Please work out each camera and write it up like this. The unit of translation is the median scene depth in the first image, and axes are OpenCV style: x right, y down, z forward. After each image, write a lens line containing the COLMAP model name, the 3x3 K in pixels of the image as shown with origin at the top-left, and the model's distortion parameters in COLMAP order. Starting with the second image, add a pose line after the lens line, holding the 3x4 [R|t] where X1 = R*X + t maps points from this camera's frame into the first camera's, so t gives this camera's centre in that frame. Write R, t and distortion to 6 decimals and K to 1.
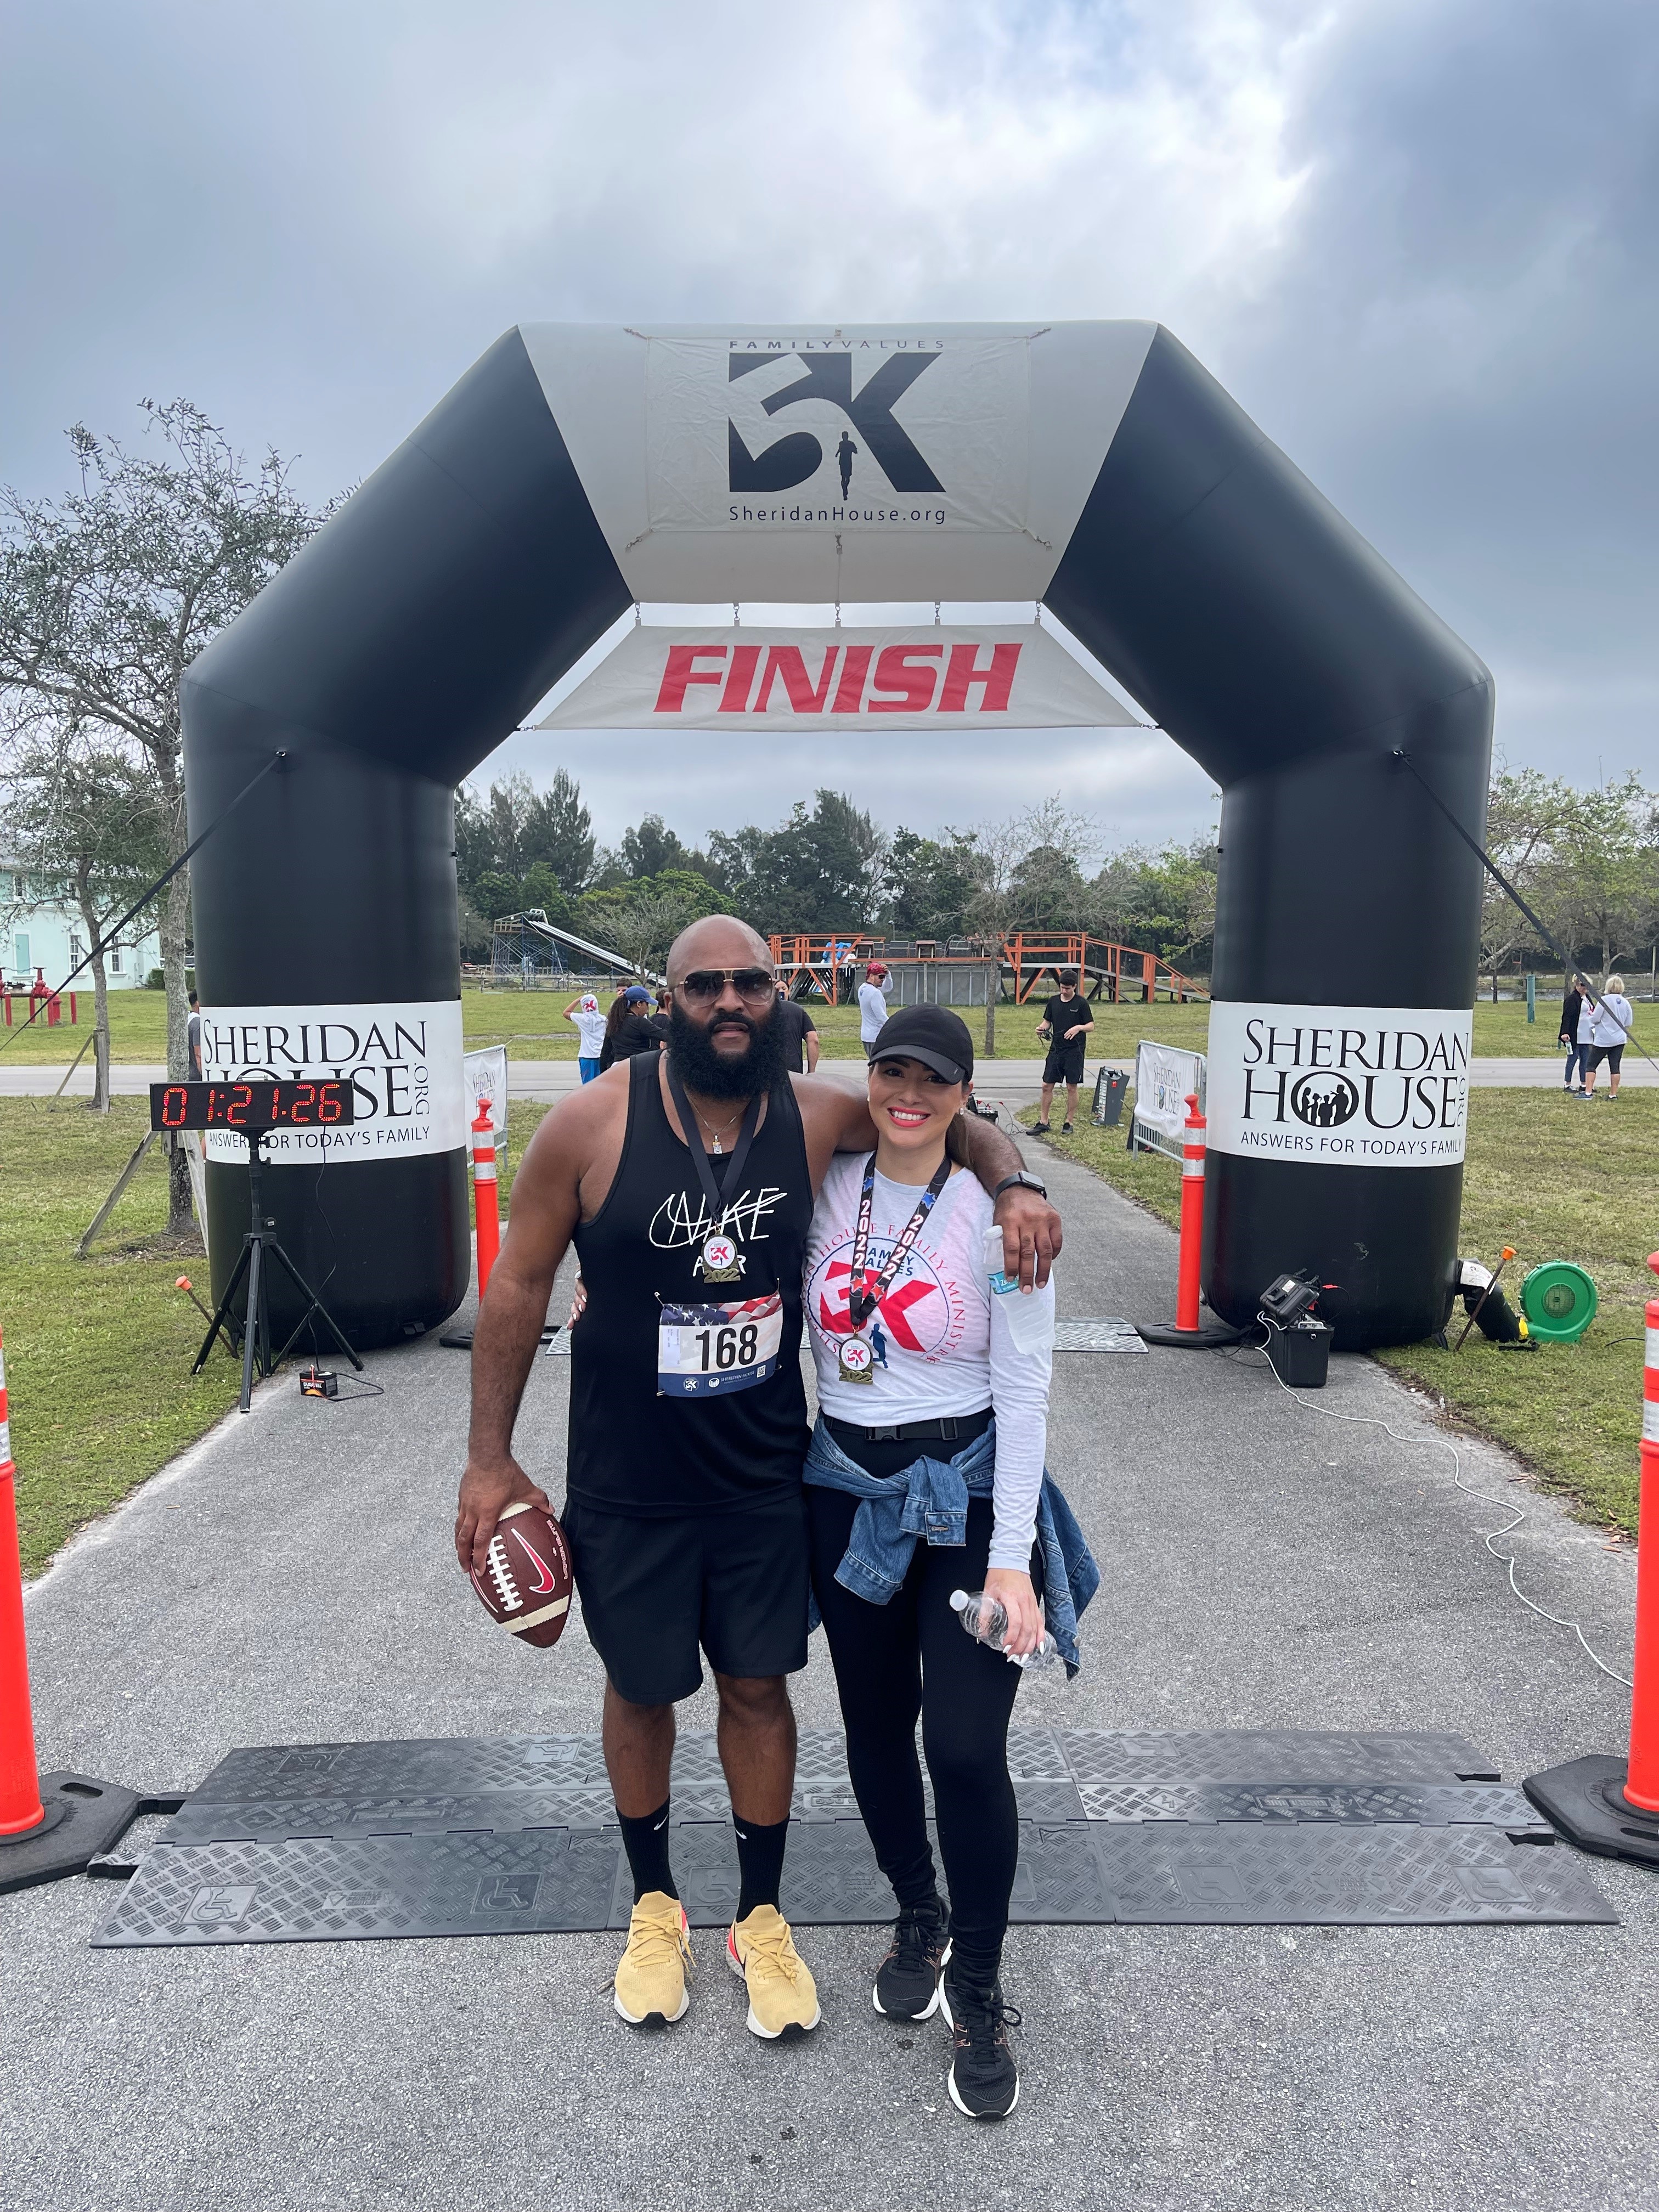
lens RADIAL K [[1653.7, 0, 829.6], [0, 1653.7, 1107.8], [0, 0, 1]] dist [0.061186, -0.080016]
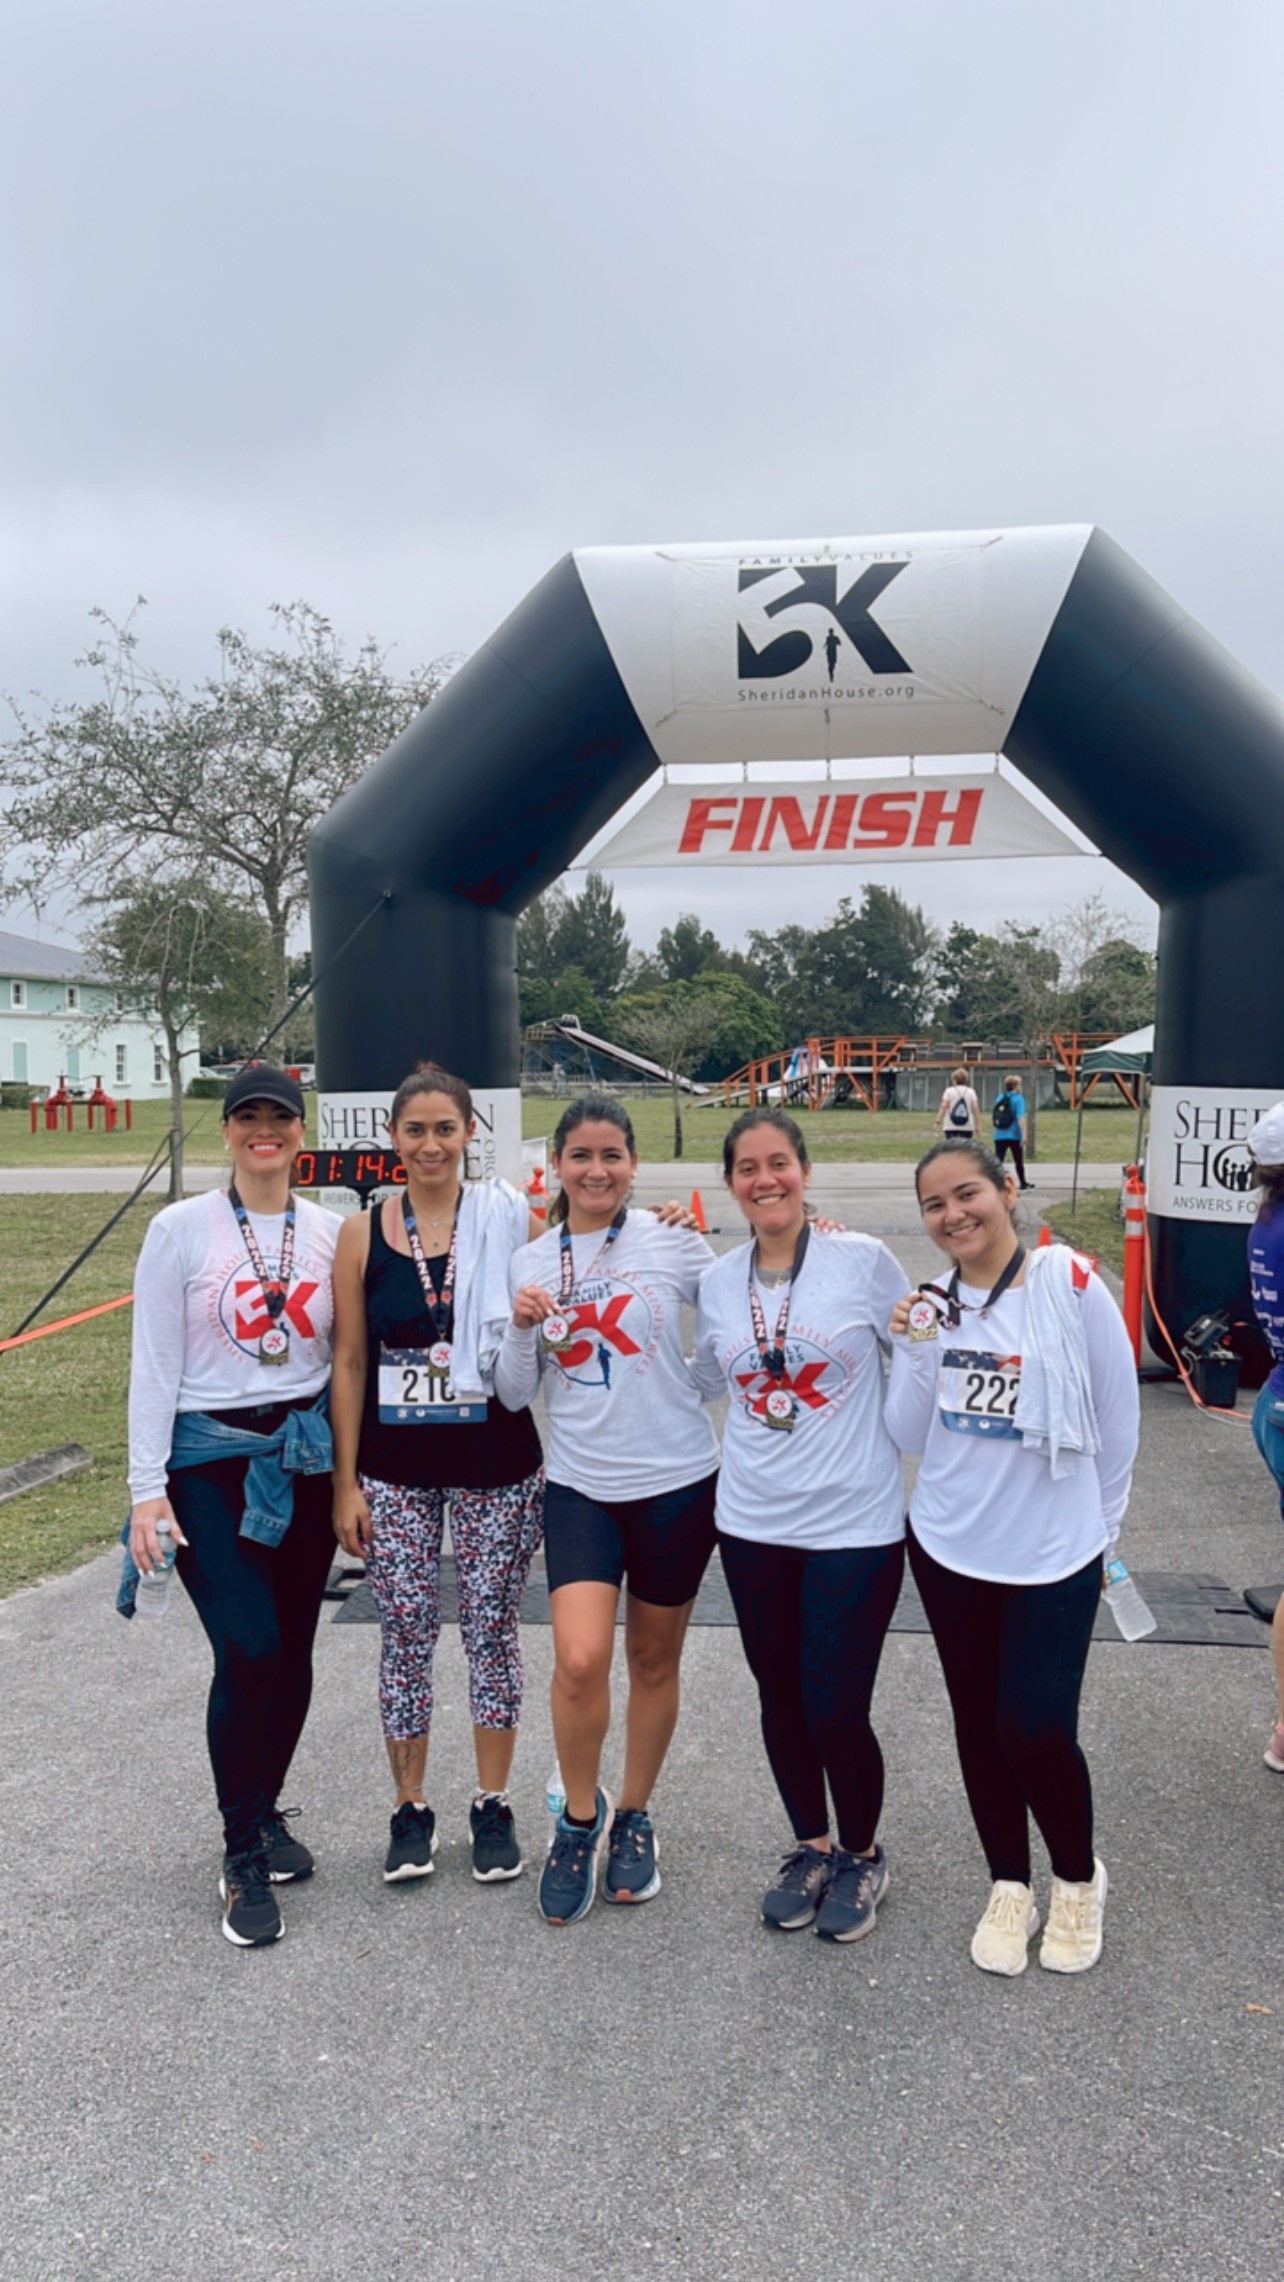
lens RADIAL K [[1797.6, 0, 640.8], [0, 1797.6, 1152.2], [0, 0, 1]] dist [0.061908, -0.040210]
pose [[0.991152, 0.001068, -0.132727, 0.045747], [-0.006637, 0.999116, -0.041520, 0.039345], [0.132565, 0.042033, 0.990283, -0.321890]]
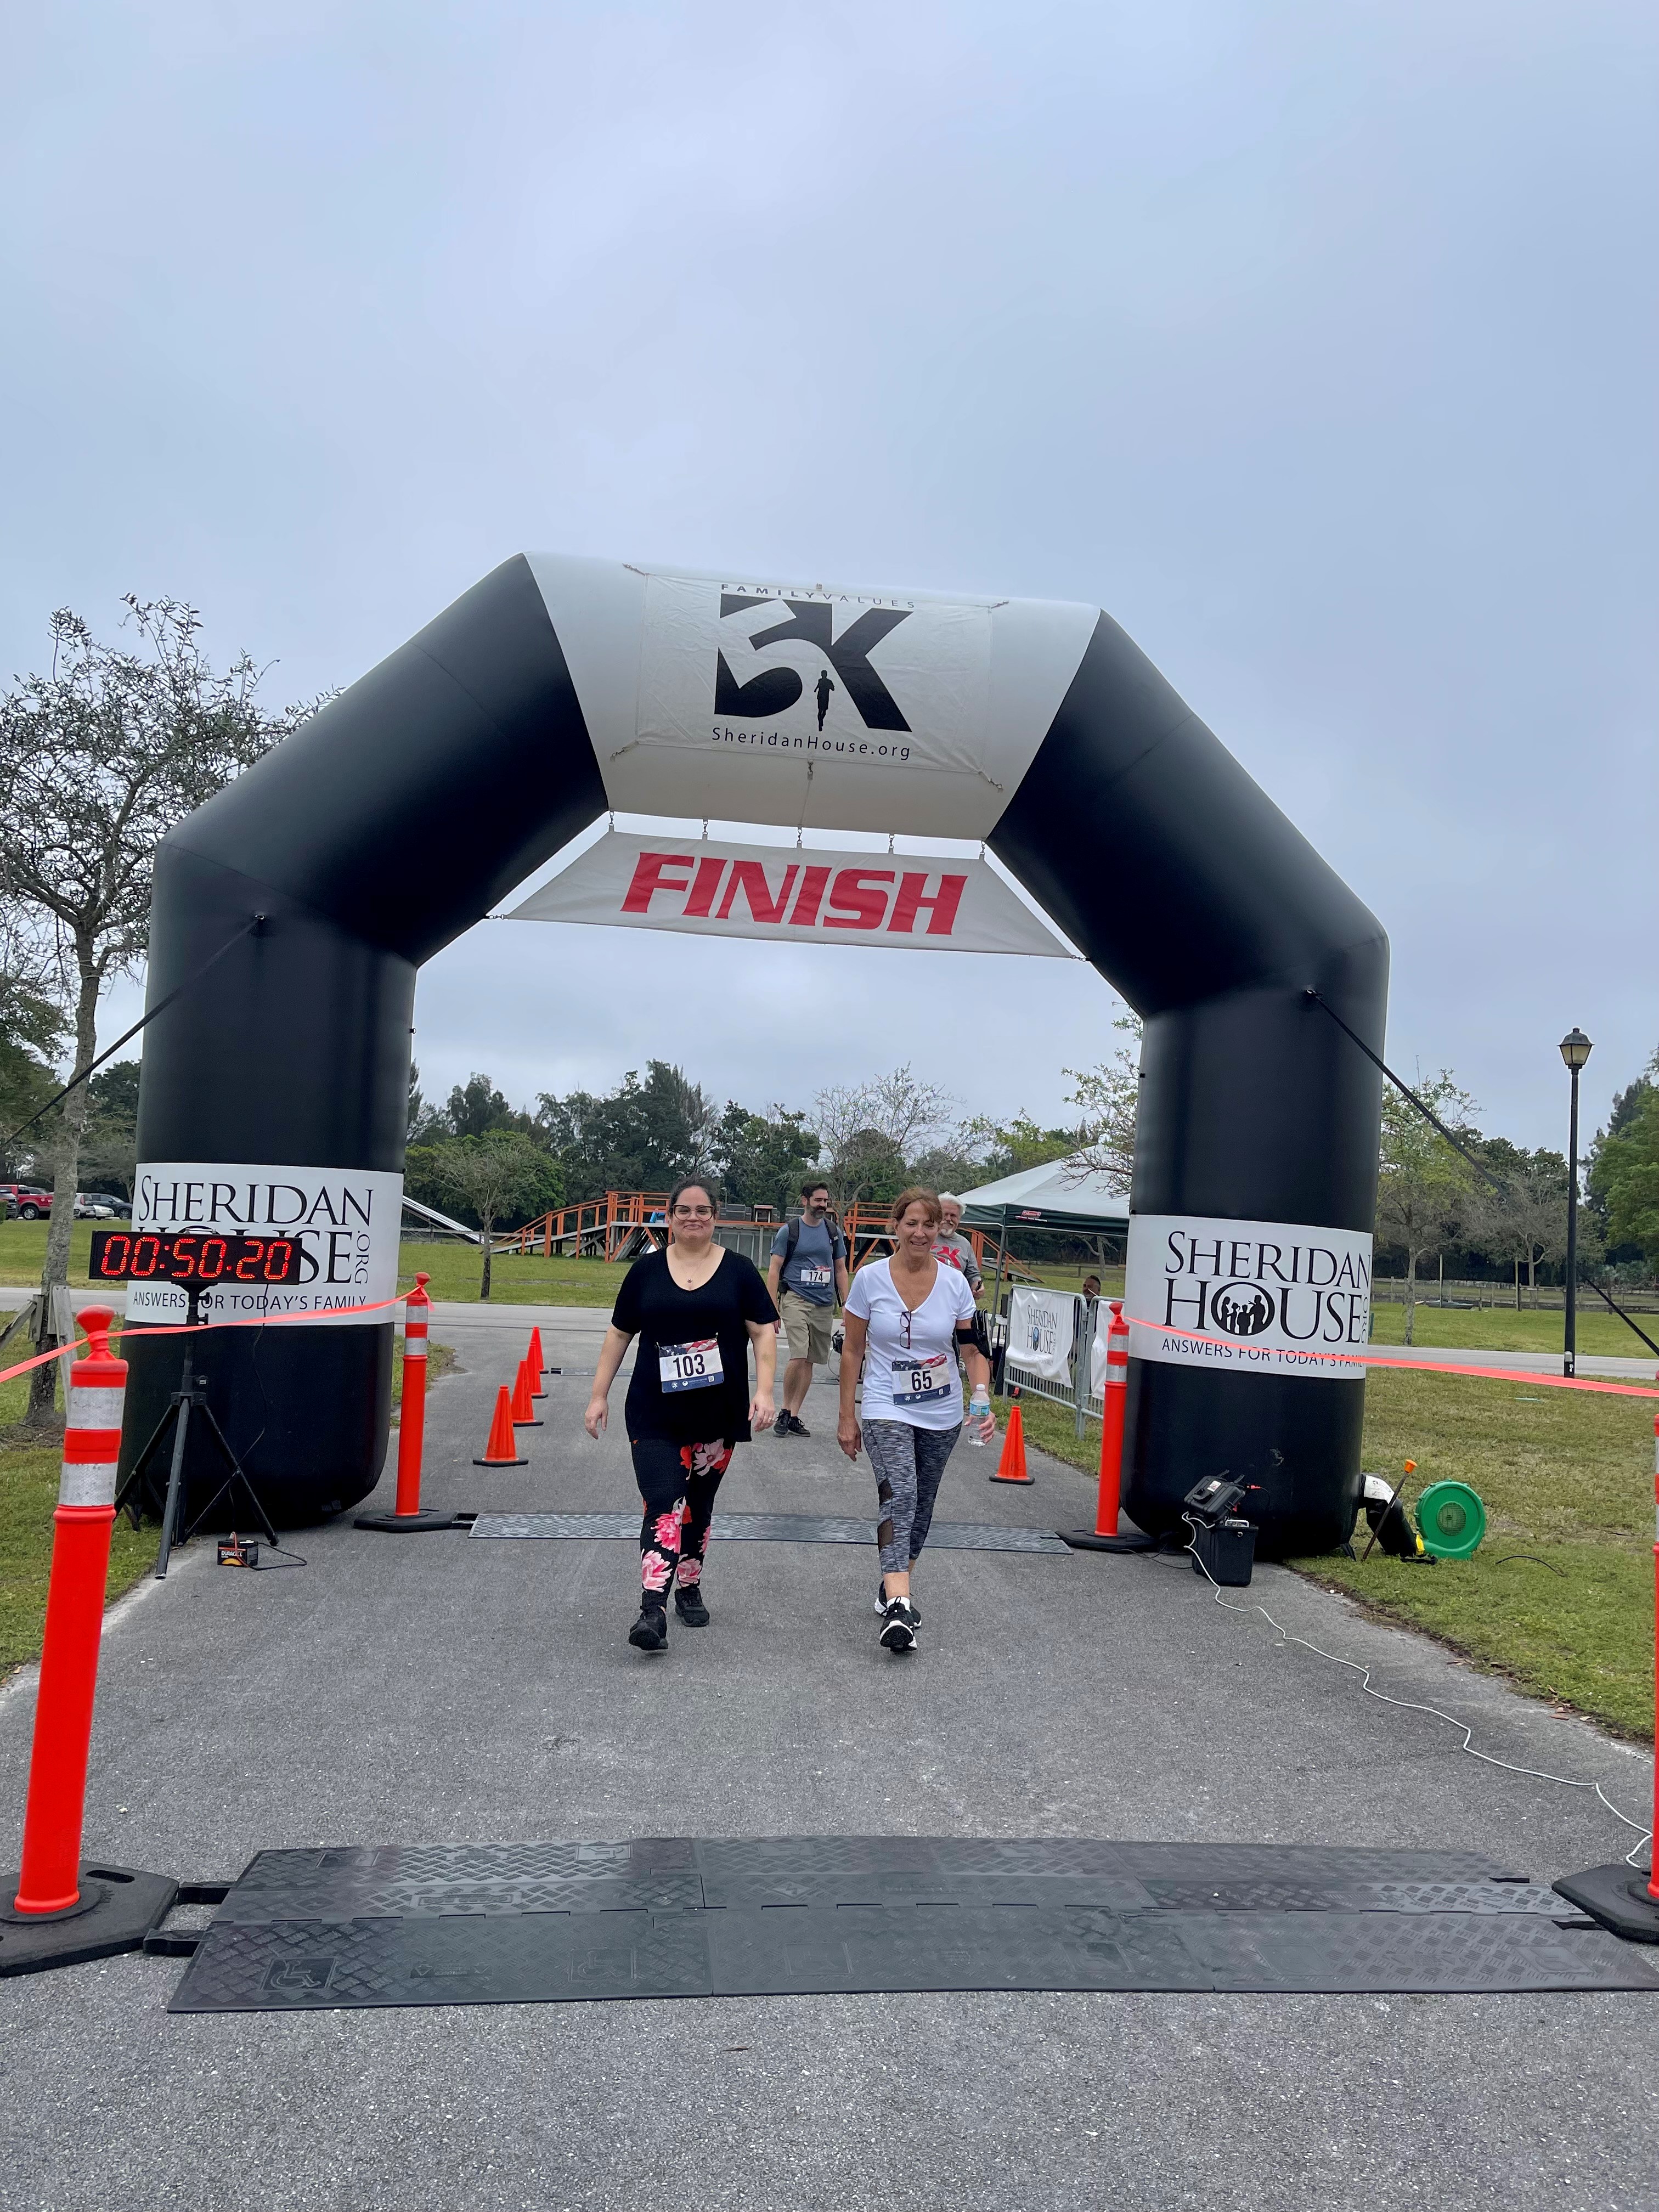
lens RADIAL K [[1653.7, 0, 840.5], [0, 1653.7, 1112.9], [0, 0, 1]] dist [0.061186, -0.080016]
pose [[0.991749, 0.060939, 0.112784, -0.081199], [-0.041664, 0.985249, -0.165979, 0.057173], [-0.121235, 0.159910, 0.979659, -0.021062]]
